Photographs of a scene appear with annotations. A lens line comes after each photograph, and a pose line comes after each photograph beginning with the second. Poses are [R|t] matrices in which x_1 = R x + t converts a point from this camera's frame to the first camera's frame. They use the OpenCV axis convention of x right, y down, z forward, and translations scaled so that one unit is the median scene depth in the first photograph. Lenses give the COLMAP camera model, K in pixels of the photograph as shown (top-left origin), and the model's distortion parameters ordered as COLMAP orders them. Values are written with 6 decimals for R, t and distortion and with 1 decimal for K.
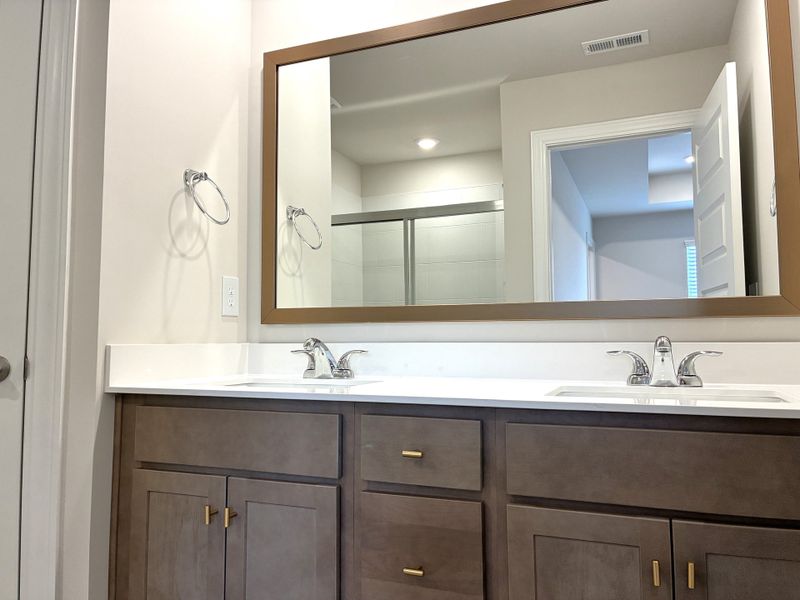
lens RADIAL K [[604.4, 0, 400.2], [0, 604.4, 297.3], [0, 0, 1]] dist [0.063587, -0.083403]
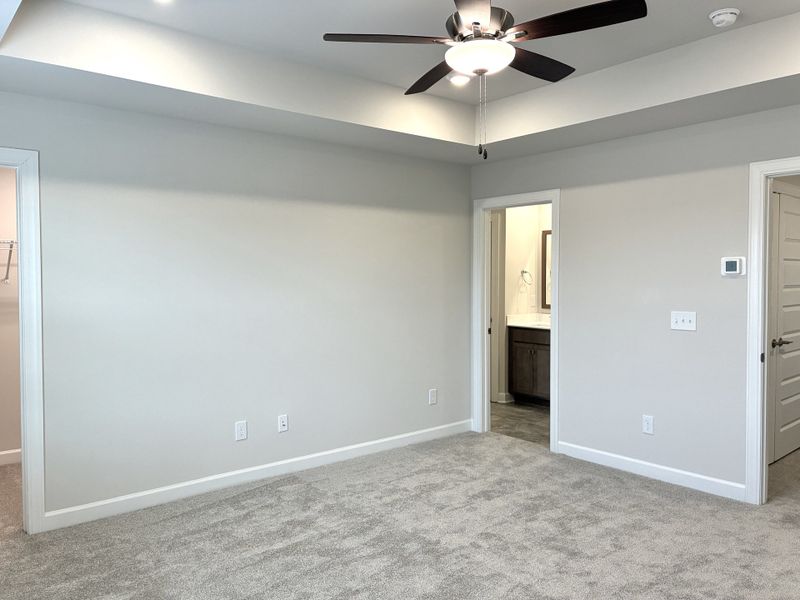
lens RADIAL K [[614.5, 0, 400.0], [0, 614.5, 300.0], [0, 0, 1]] dist [0.060423, -0.088754]
pose [[0.884343, 0.017964, -0.466492, 0.817862], [0.032924, 0.994371, 0.100709, -0.449656], [0.465675, -0.104420, 0.878774, -2.898925]]
